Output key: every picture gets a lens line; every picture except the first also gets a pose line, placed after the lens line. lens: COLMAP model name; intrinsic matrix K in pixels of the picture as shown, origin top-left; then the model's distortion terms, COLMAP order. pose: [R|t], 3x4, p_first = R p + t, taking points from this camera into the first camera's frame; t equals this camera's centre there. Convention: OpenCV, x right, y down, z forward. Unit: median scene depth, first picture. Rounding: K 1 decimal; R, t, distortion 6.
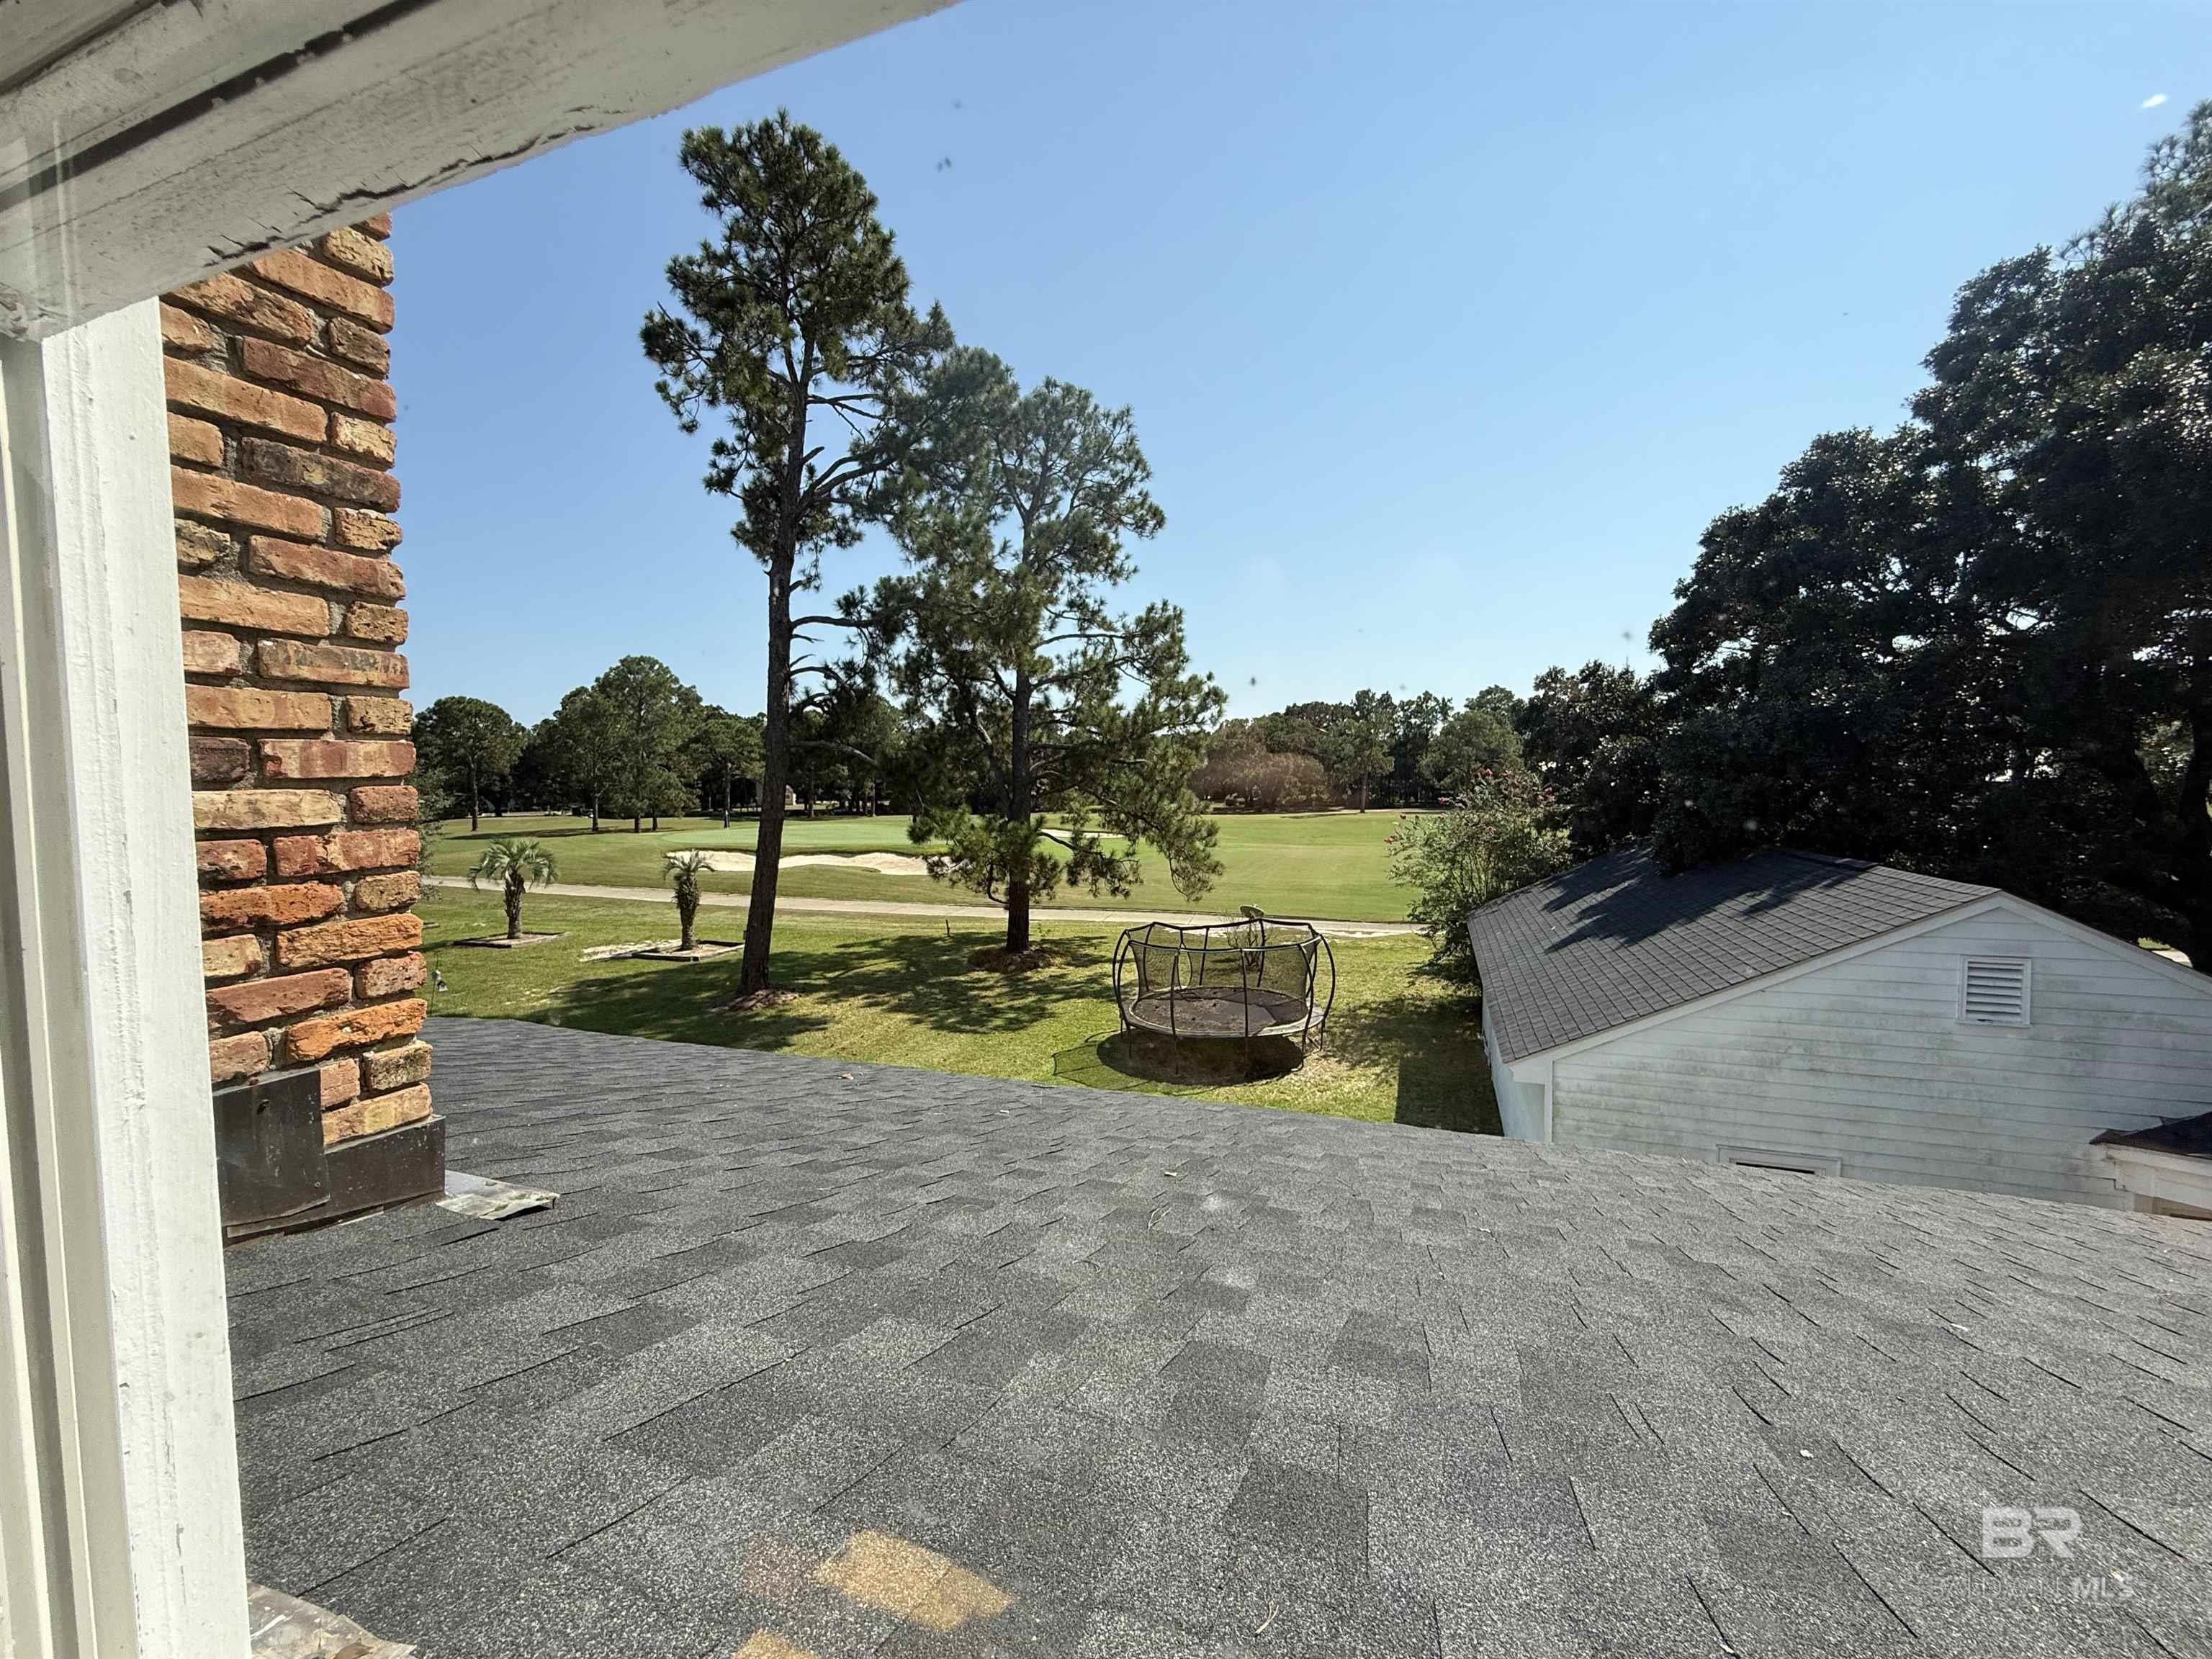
lens RADIAL K [[889.0, 0, 1098.5], [0, 889.0, 836.1], [0, 0, 1]] dist [-0.001202, -0.000335]
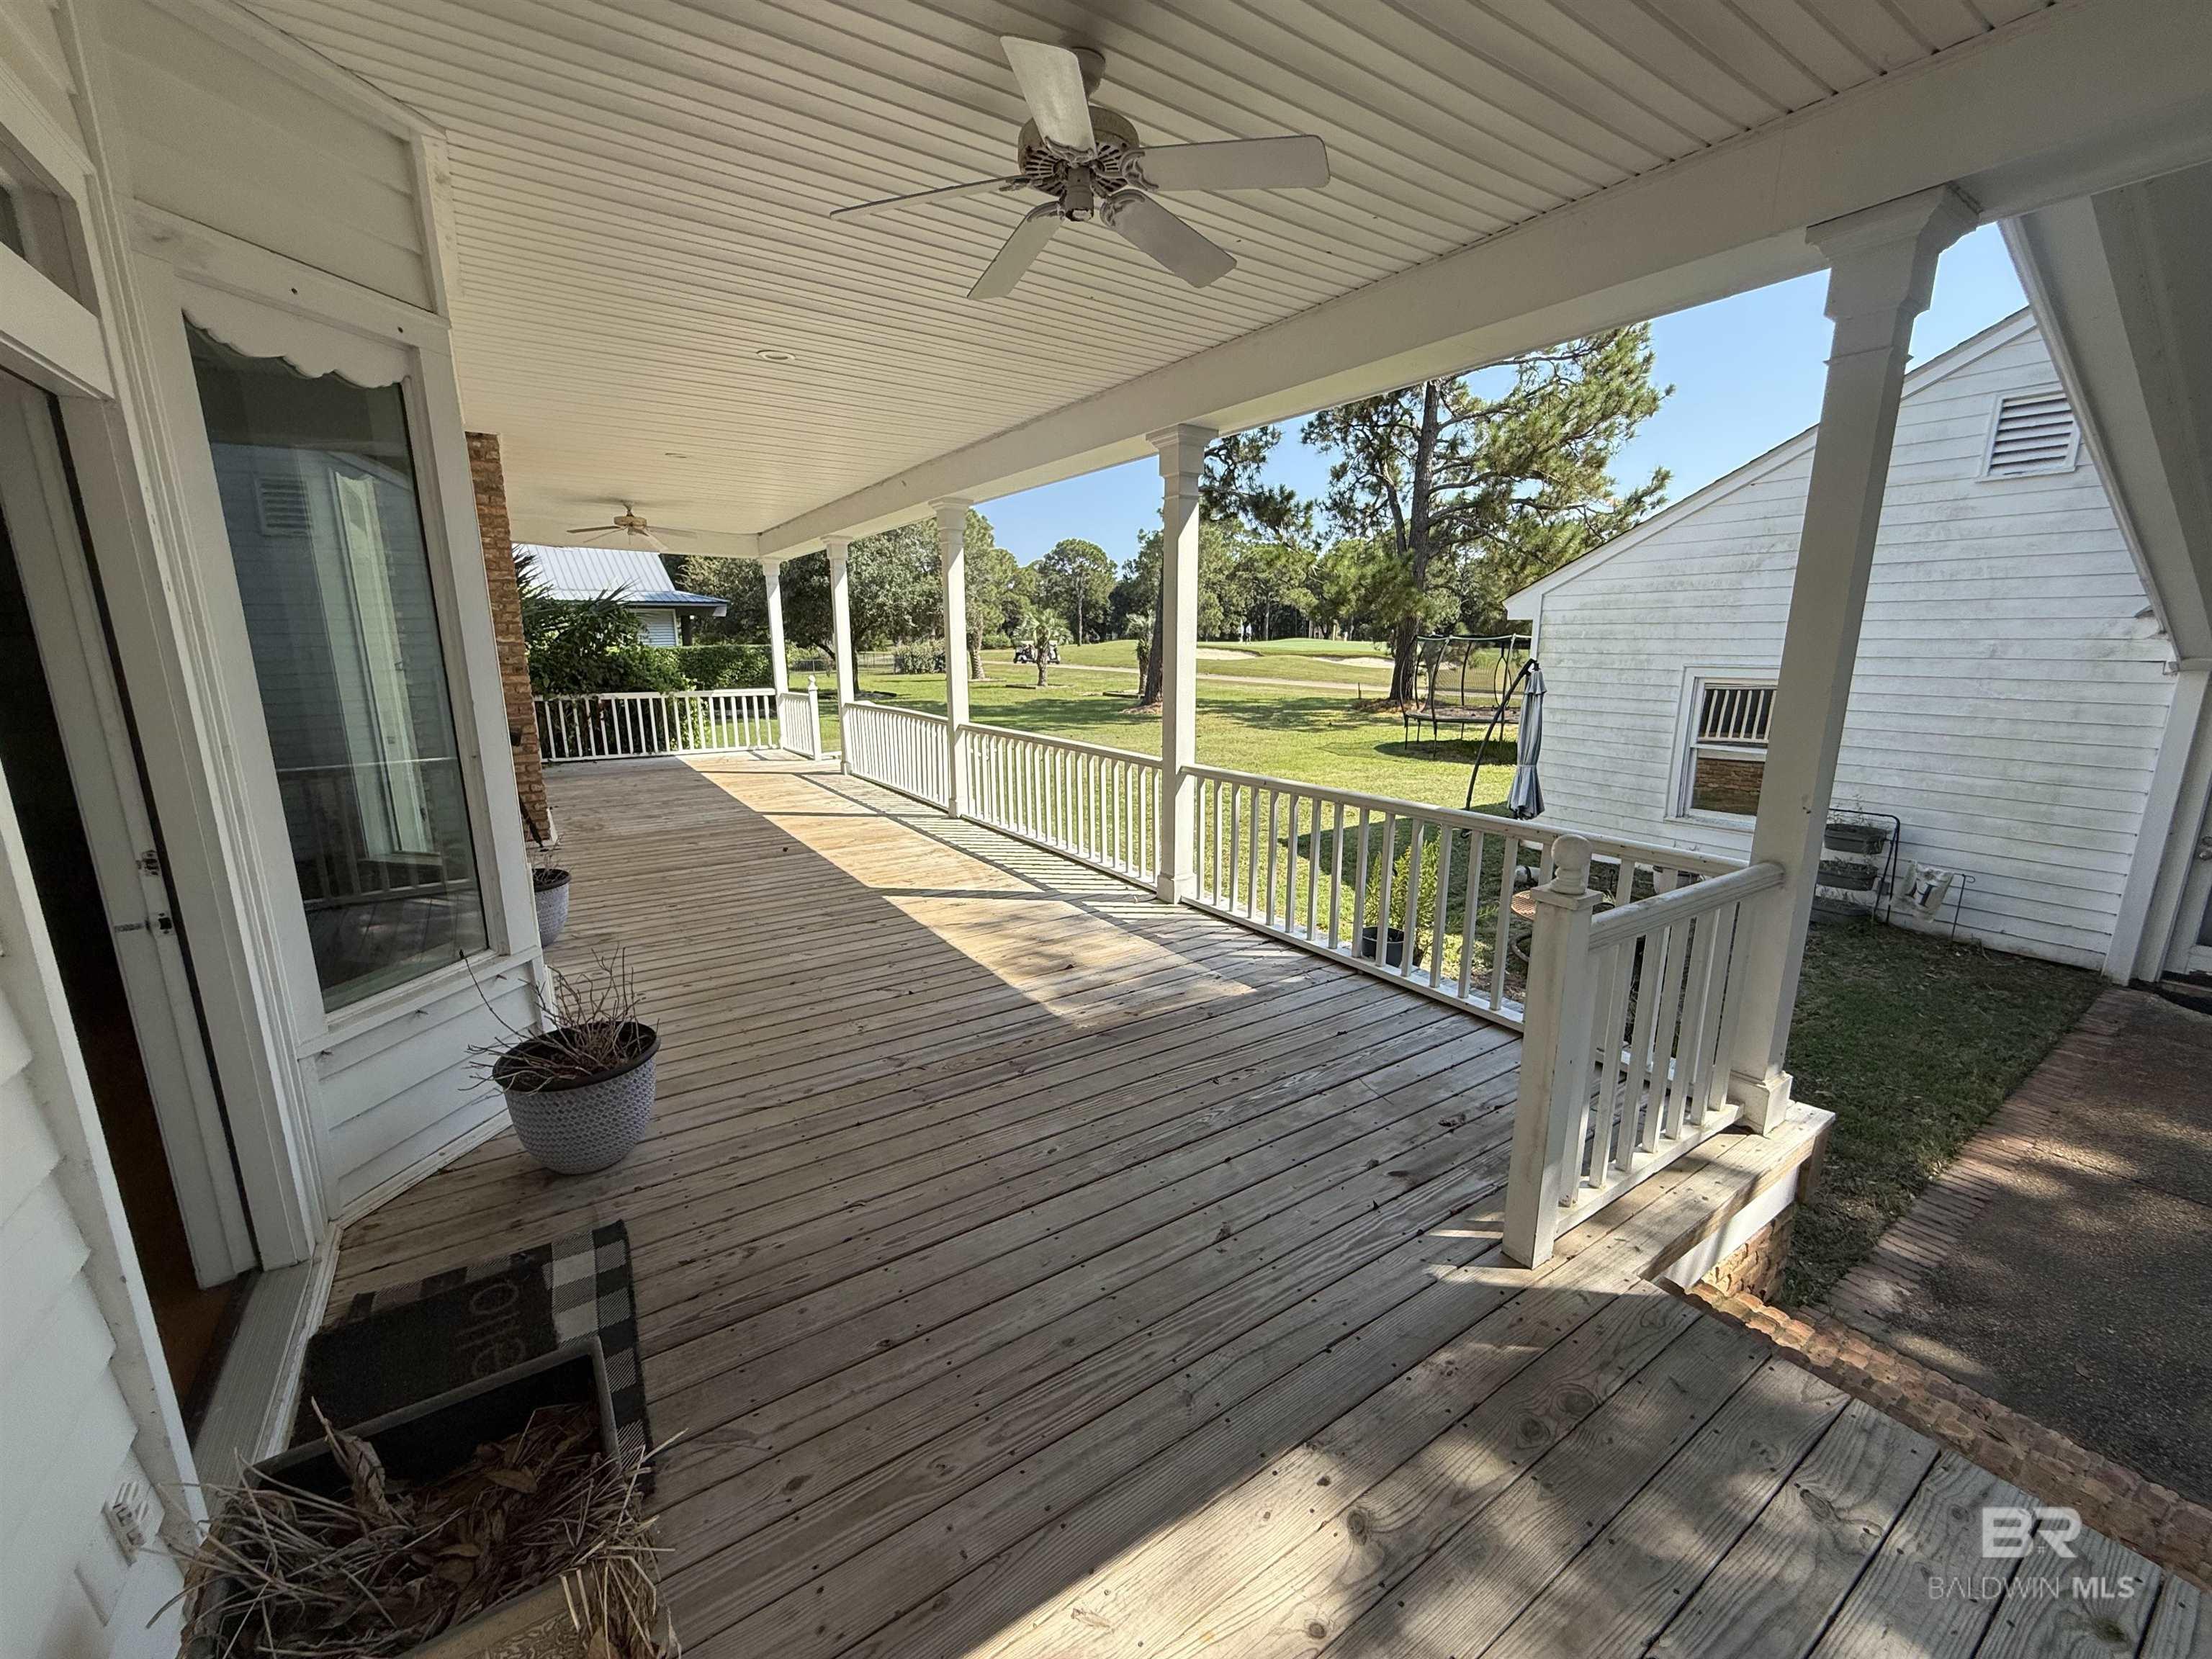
lens RADIAL K [[889.0, 0, 1101.1], [0, 889.0, 834.0], [0, 0, 1]] dist [-0.001202, -0.000335]
pose [[0.813685, 0.129326, -0.566738, 0.750445], [-0.036000, 0.984278, 0.172920, 0.384502], [0.580191, -0.120300, 0.805548, -0.159321]]
